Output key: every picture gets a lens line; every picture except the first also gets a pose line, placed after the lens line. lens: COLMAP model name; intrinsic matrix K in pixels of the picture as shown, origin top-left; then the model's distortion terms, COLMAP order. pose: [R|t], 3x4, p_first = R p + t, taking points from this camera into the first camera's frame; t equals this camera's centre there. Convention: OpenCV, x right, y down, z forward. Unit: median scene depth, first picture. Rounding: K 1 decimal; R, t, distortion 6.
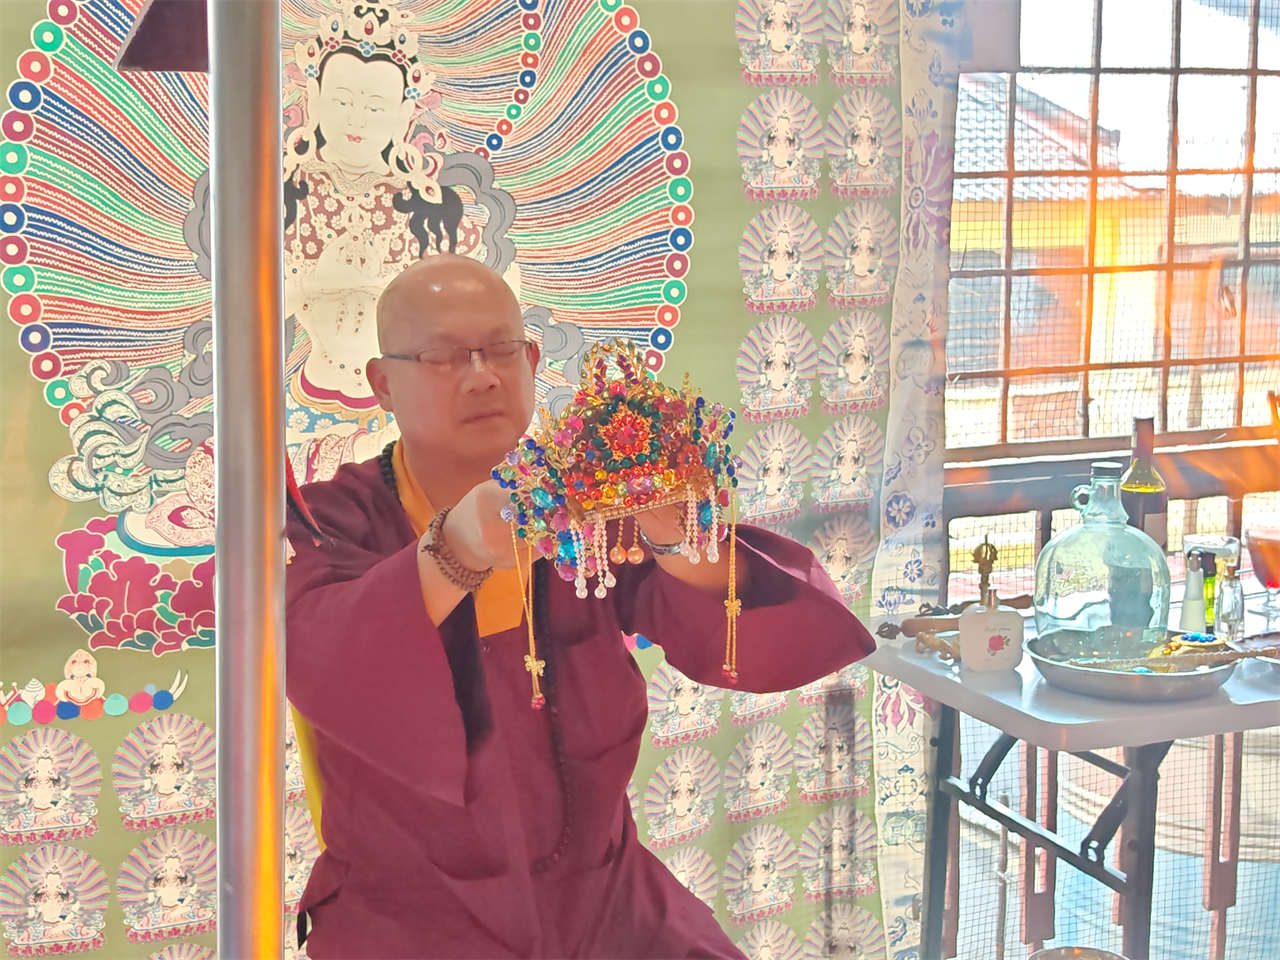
lens RADIAL K [[1823.2, 0, 640.4], [0, 1823.2, 476.6], [0, 0, 1]] dist [0.265893, -0.944957]
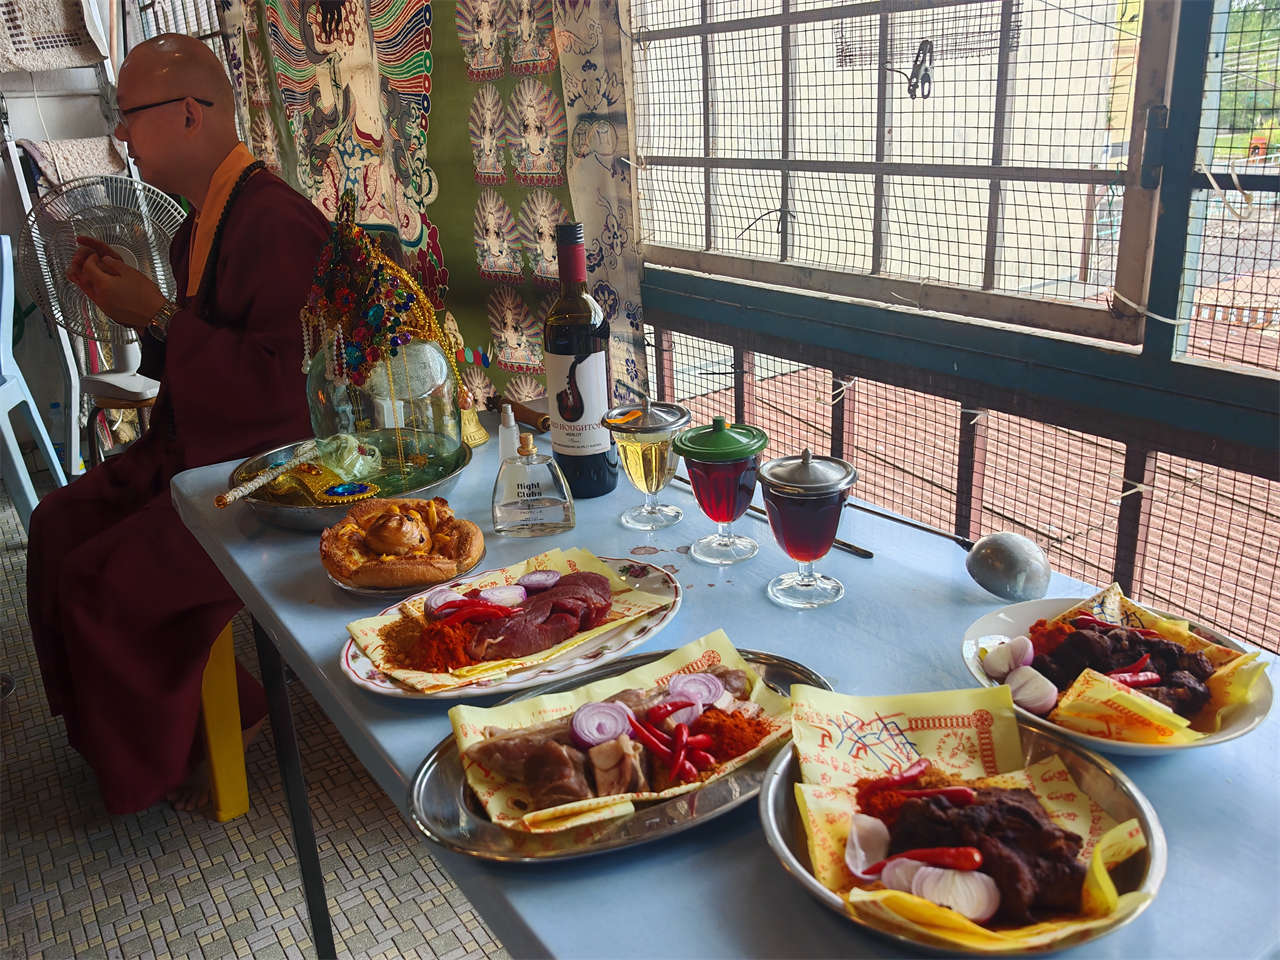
lens RADIAL K [[1071.6, 0, 640.0], [0, 1071.6, 480.0], [0, 0, 1]] dist [-0.031073, 0.013474]
pose [[0.162777, 0.344796, -0.924456, 0.850734], [-0.091464, 0.938191, 0.333813, -0.100330], [0.982414, 0.030217, 0.184253, 1.128331]]
